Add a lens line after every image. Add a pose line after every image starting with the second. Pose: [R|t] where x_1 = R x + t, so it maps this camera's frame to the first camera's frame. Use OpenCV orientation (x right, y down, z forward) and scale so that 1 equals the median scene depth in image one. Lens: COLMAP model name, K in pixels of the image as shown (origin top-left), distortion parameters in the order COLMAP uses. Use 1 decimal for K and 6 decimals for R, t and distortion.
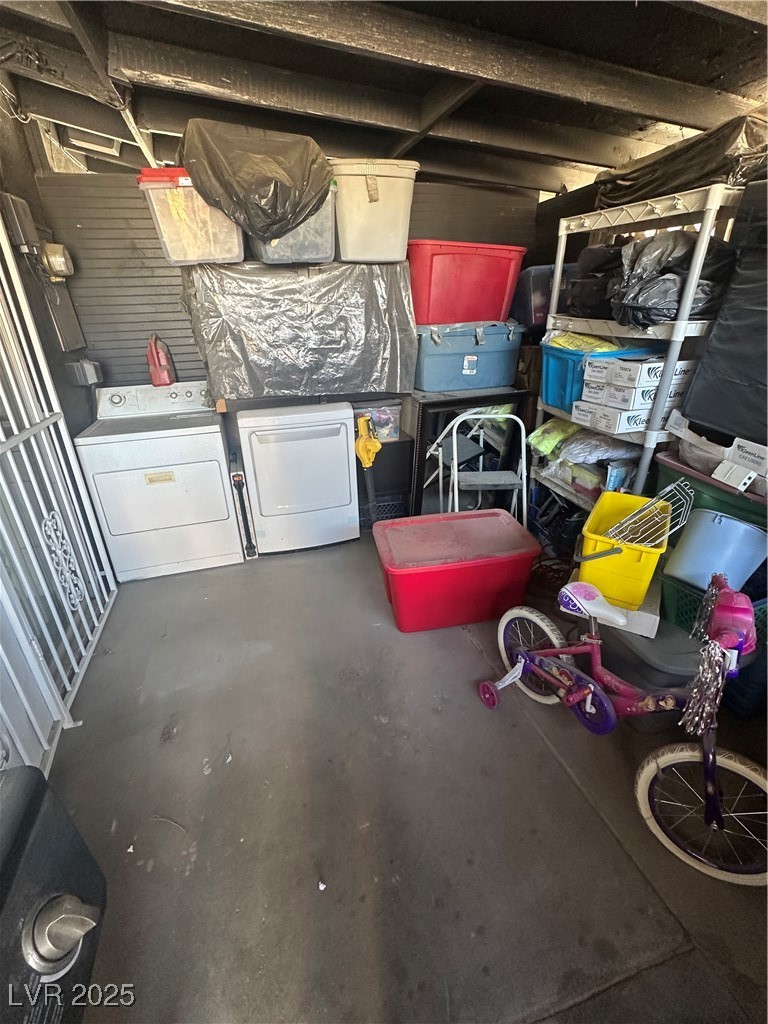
lens RADIAL K [[458.6, 0, 384.0], [0, 458.6, 513.5], [0, 0, 1]] dist [-0.003477, 0.000718]
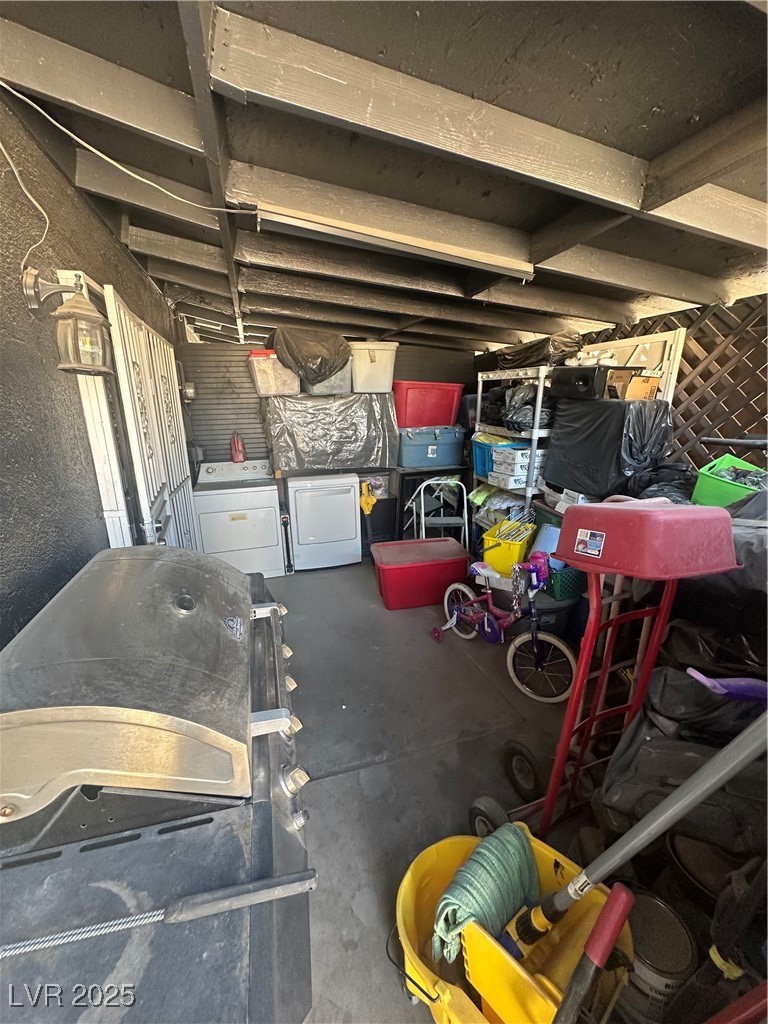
lens RADIAL K [[408.4, 0, 383.5], [0, 408.4, 515.5], [0, 0, 1]] dist [-0.005197, 0.000504]
pose [[0.999930, 0.006165, 0.010120, 0.005256], [-0.004460, 0.987008, -0.160612, 0.152890], [-0.010978, 0.160556, 0.986966, -0.447806]]
